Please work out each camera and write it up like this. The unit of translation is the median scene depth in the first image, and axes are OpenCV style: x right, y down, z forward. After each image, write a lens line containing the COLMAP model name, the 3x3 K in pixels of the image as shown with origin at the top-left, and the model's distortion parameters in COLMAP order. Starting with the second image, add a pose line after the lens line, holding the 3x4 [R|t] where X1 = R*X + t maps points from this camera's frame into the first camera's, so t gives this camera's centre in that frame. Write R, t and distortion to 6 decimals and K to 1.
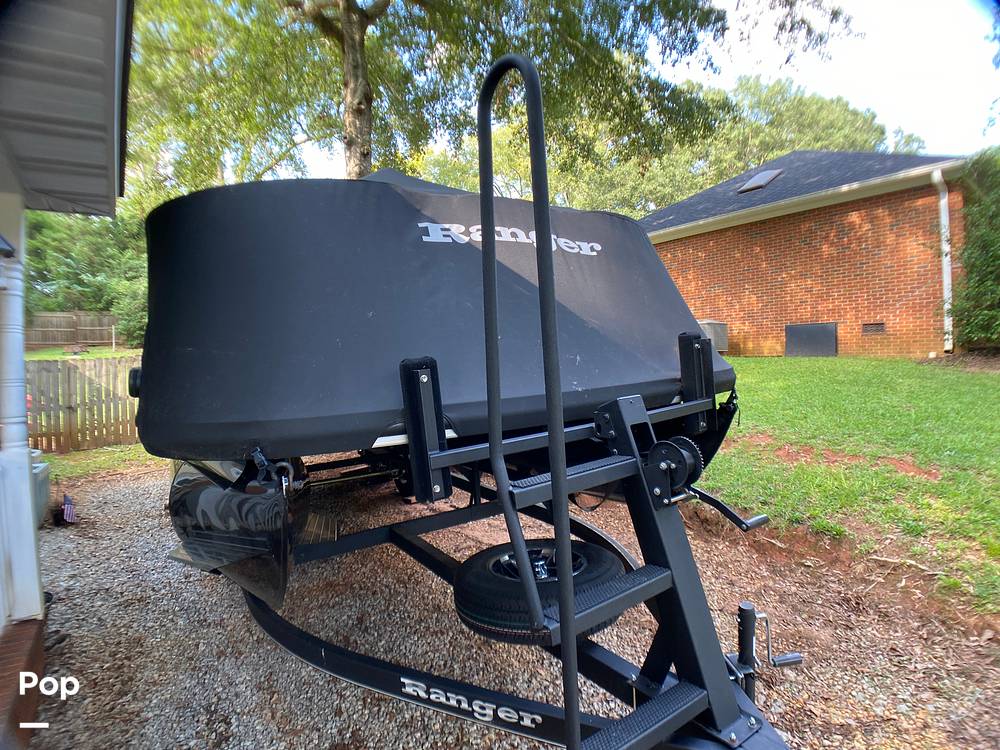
lens RADIAL K [[530.9, 0, 482.0], [0, 530.9, 370.8], [0, 0, 1]] dist [-0.096794, 0.018258]
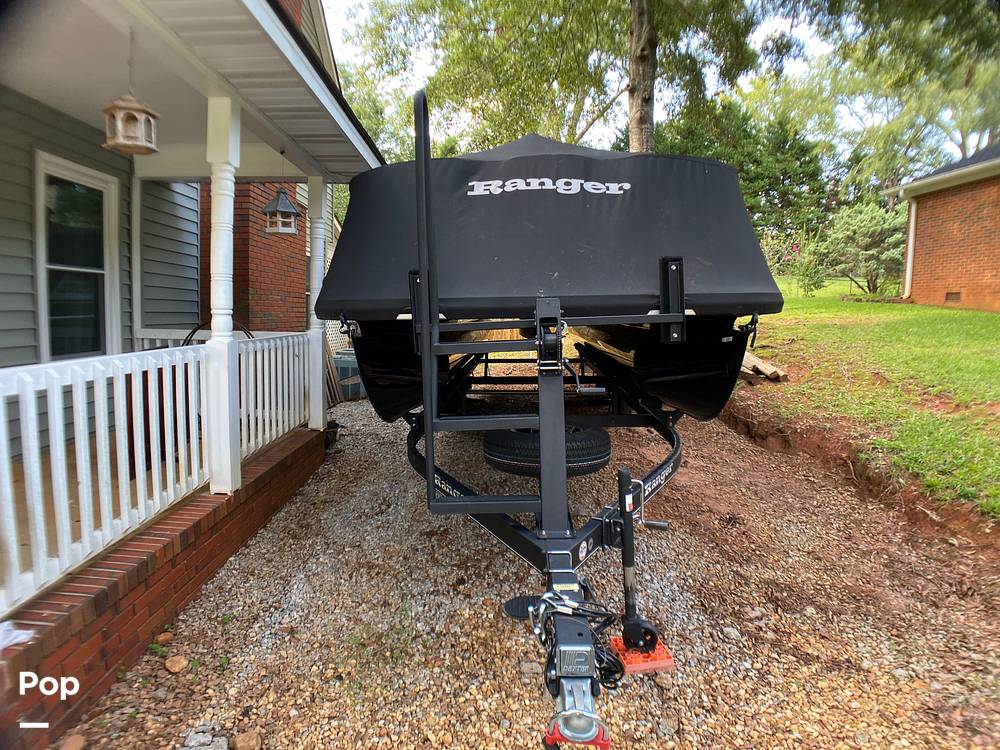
lens RADIAL K [[533.6, 0, 486.6], [0, 533.6, 364.7], [0, 0, 1]] dist [-0.102784, 0.020193]
pose [[0.810499, 0.104802, -0.576288, 0.826849], [-0.053168, 0.992965, 0.105801, 0.070875], [0.583322, -0.055111, 0.810370, -0.212462]]
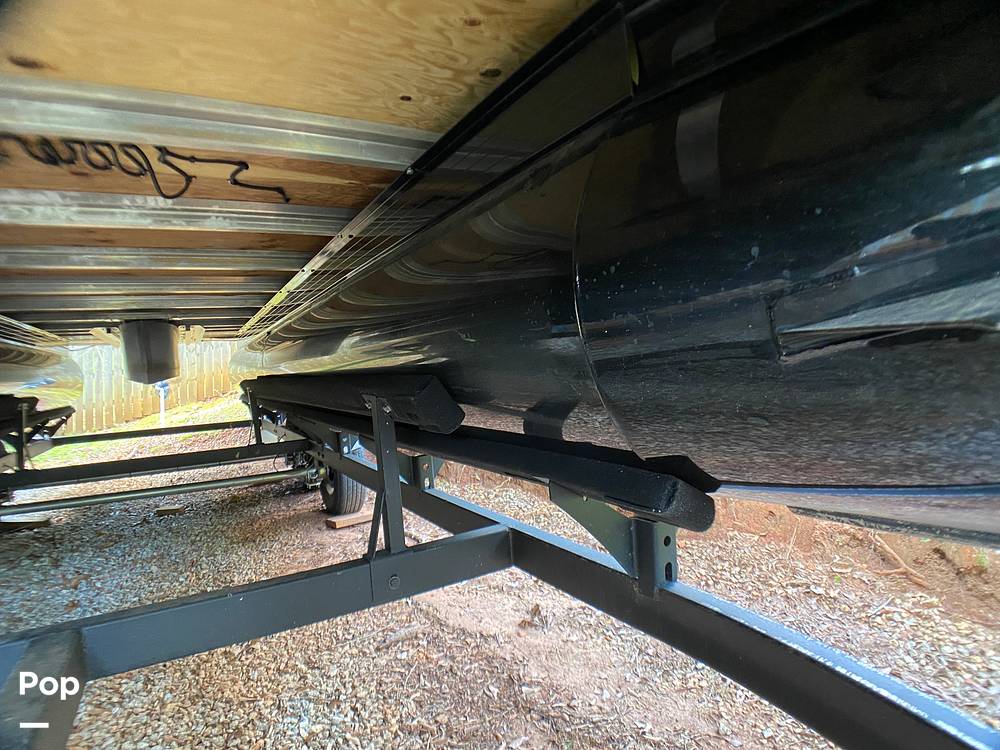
lens RADIAL K [[533.6, 0, 486.6], [0, 533.6, 364.7], [0, 0, 1]] dist [-0.102784, 0.020193]
pose [[0.999509, -0.017496, -0.025978, 0.094906], [0.016540, 0.999194, -0.036563, 0.309320], [0.026597, 0.036116, 0.998994, 1.353999]]
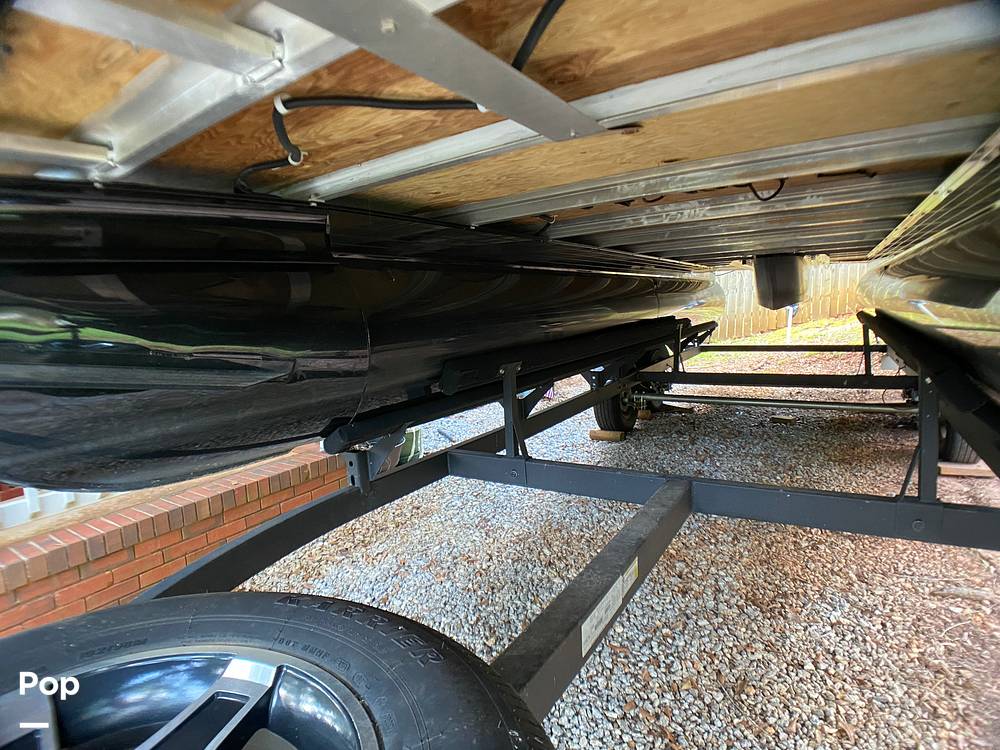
lens RADIAL K [[533.6, 0, 486.6], [0, 533.6, 364.7], [0, 0, 1]] dist [-0.102784, 0.020193]
pose [[0.418593, 0.121097, -0.900064, 0.301514], [-0.000877, 0.991124, 0.132940, 0.231612], [0.908174, -0.054858, 0.414983, 1.165864]]
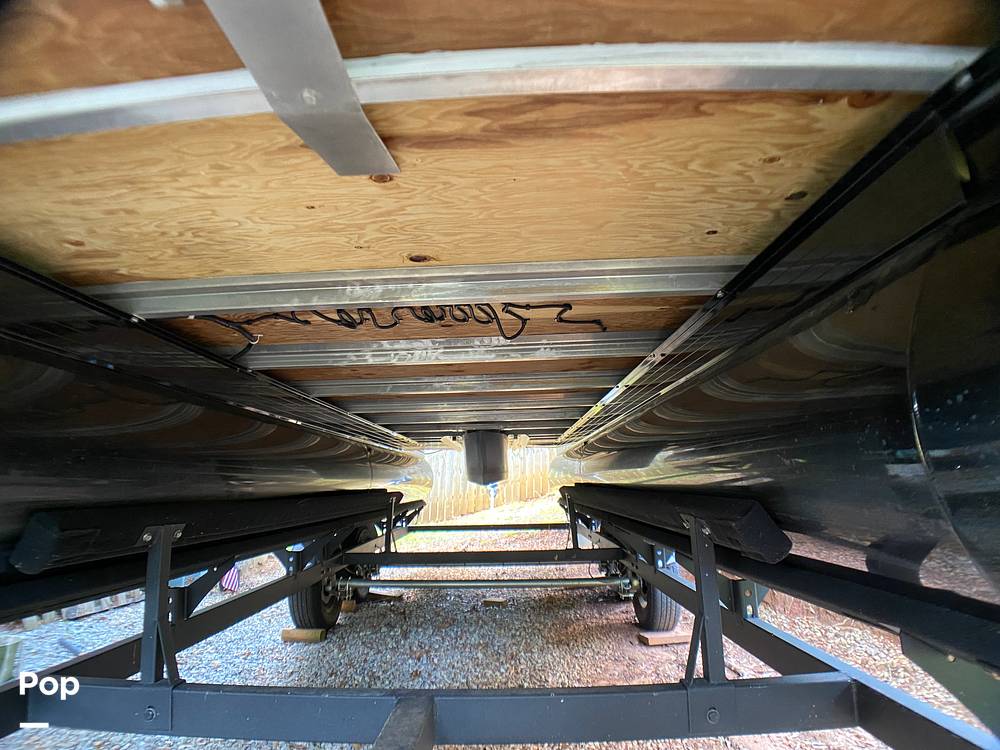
lens RADIAL K [[530.9, 0, 482.0], [0, 530.9, 370.8], [0, 0, 1]] dist [-0.096794, 0.018258]
pose [[0.823366, -0.089880, -0.560348, 0.100475], [-0.039068, 0.976060, -0.213965, 0.294263], [0.566164, 0.198063, 0.800143, 1.307539]]
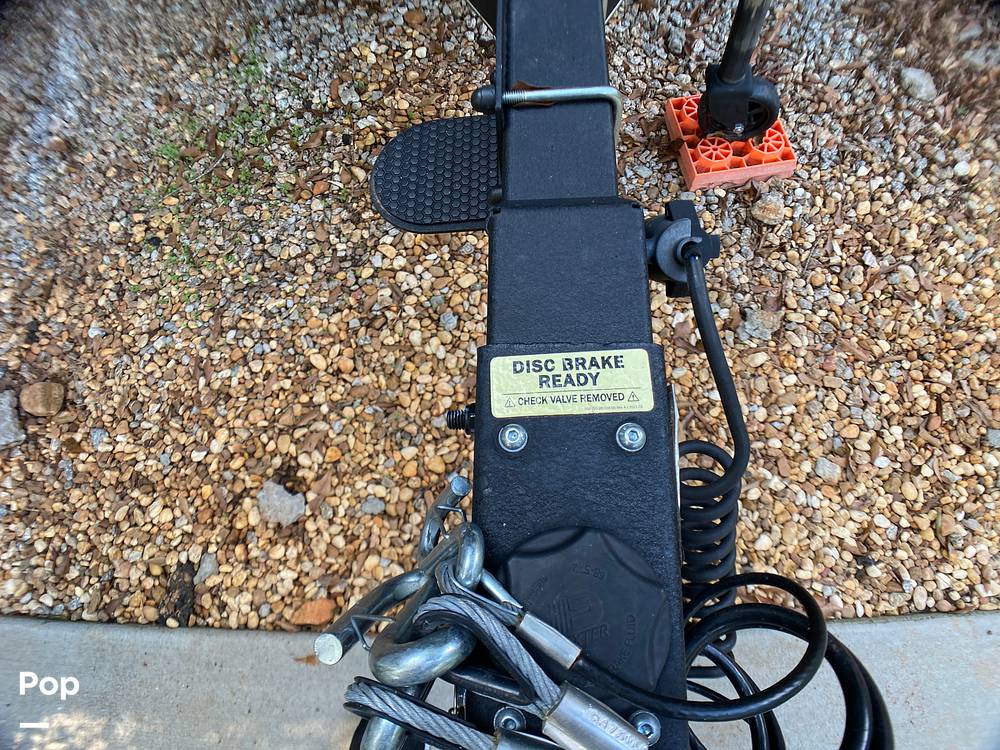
lens RADIAL K [[544.6, 0, 478.0], [0, 544.6, 380.5], [0, 0, 1]] dist [-0.115234, 0.025801]
pose [[0.836169, 0.517817, -0.180796, 0.516429], [0.034468, 0.279374, 0.959564, 0.349031], [0.547388, -0.808589, 0.215756, 0.418422]]
